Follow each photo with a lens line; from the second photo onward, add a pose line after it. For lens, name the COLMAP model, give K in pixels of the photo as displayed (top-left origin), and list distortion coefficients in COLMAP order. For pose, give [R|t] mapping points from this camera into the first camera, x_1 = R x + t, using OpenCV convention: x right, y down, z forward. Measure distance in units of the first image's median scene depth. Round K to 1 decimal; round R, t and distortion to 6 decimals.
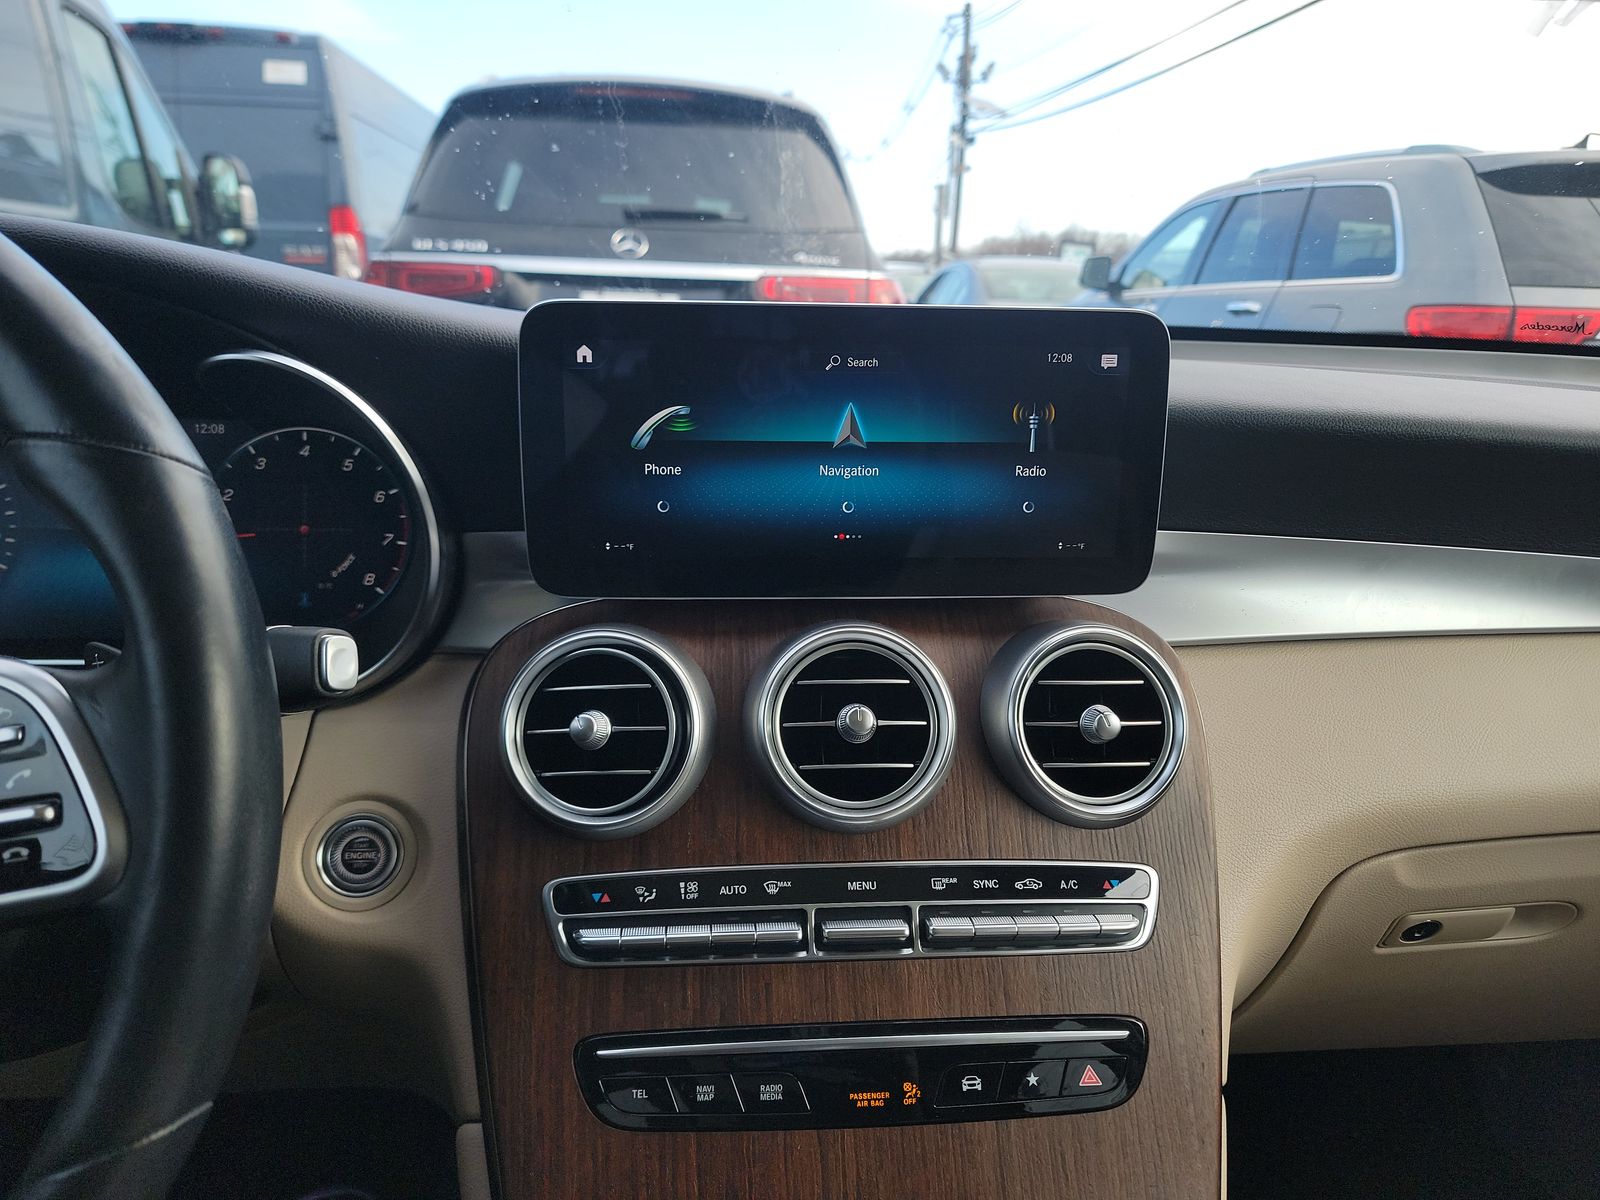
lens RADIAL K [[1131.1, 0, 804.1], [0, 1131.1, 599.0], [0, 0, 1]] dist [0.057379, -0.035152]
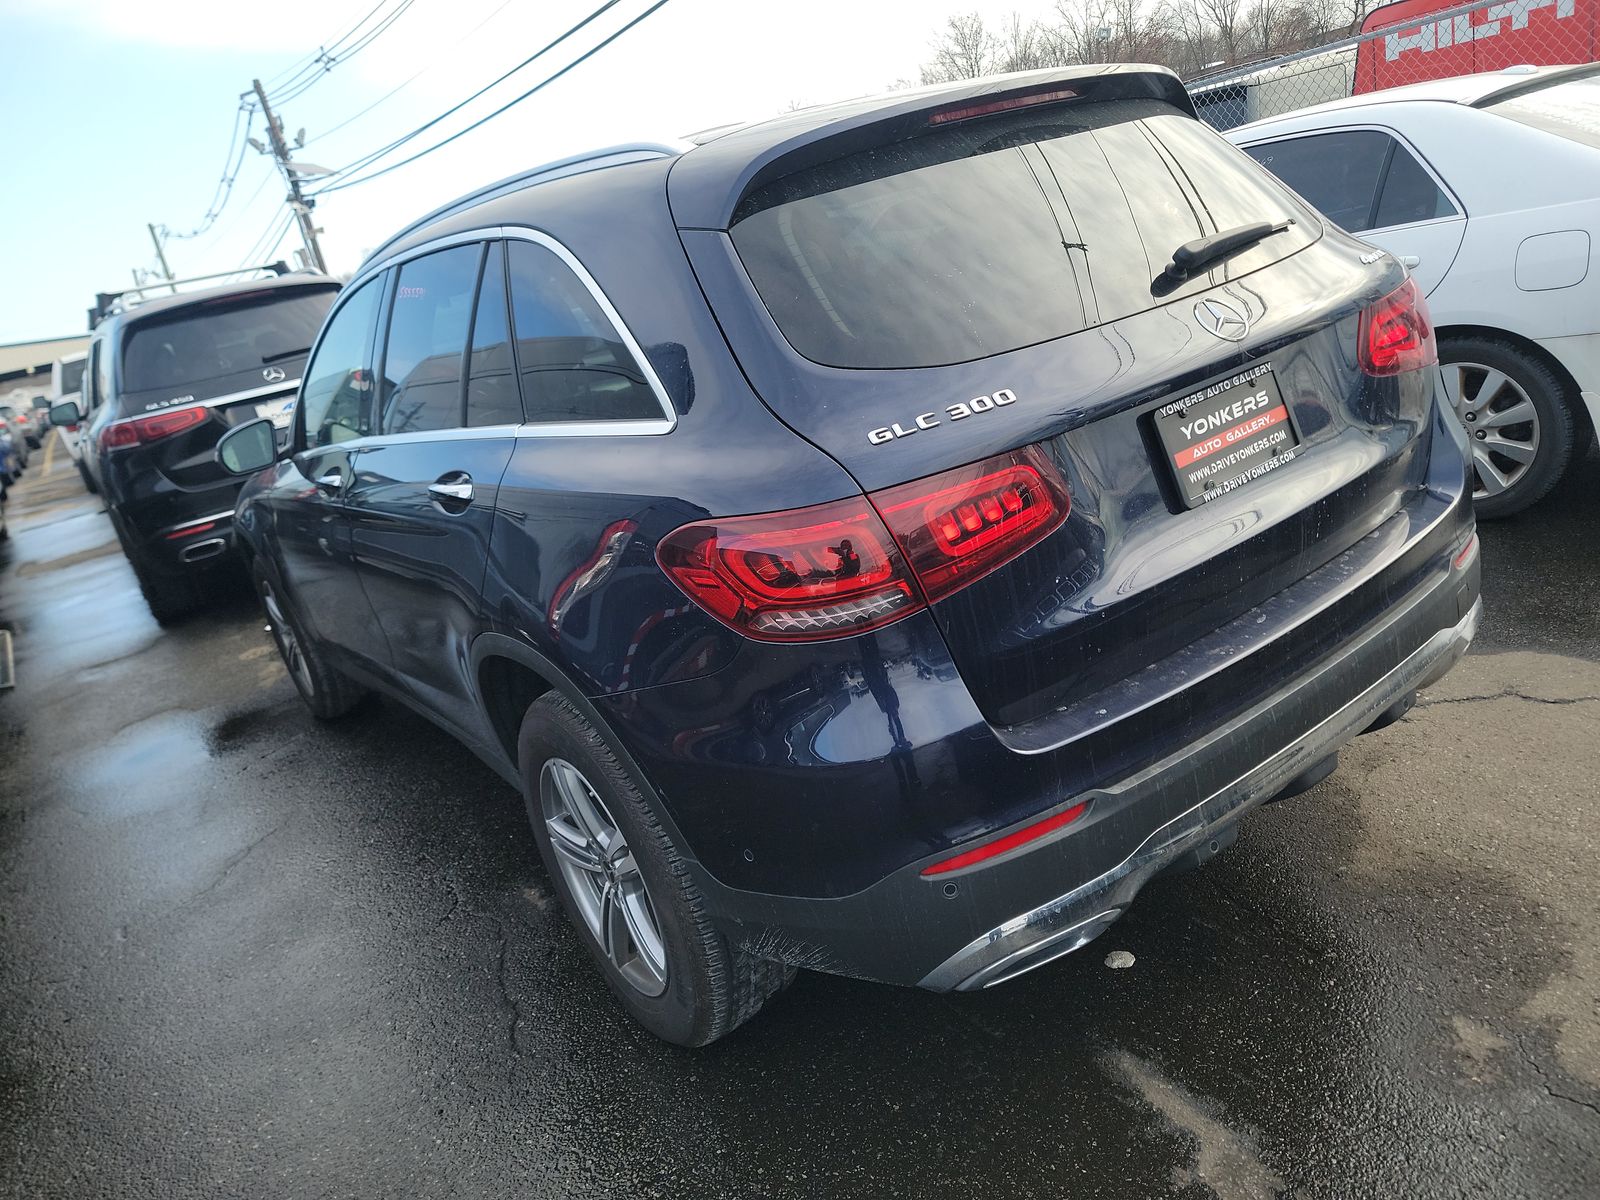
lens RADIAL K [[1131.1, 0, 789.7], [0, 1131.1, 597.2], [0, 0, 1]] dist [0.057379, -0.035152]
pose [[0.844333, -0.352826, 0.403256, -0.036778], [0.356419, 0.931776, 0.068984, 0.023086], [-0.400084, 0.085483, 0.912483, -0.117136]]
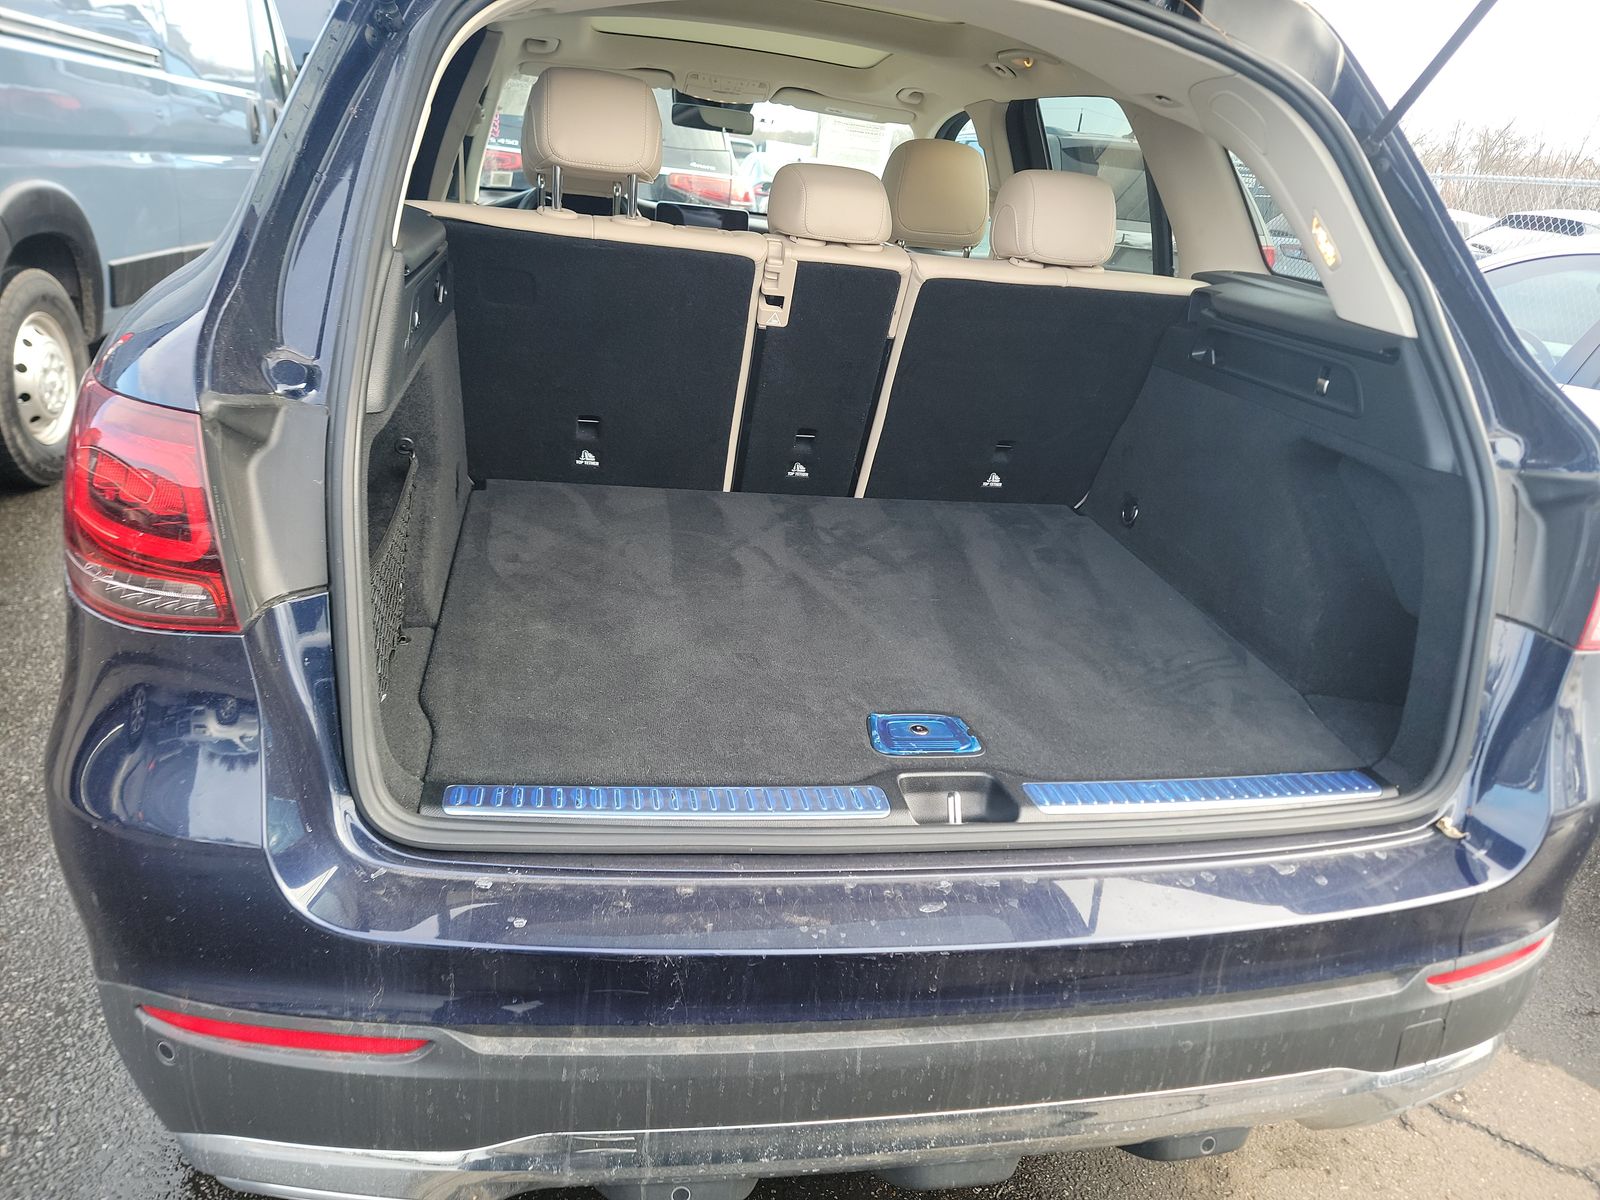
lens RADIAL K [[1131.1, 0, 815.5], [0, 1131.1, 607.0], [0, 0, 1]] dist [0.057379, -0.035152]
pose [[0.991374, 0.038840, 0.125180, -0.001360], [-0.051787, 0.993446, 0.101895, 0.024526], [-0.120402, -0.107499, 0.986888, -0.105649]]
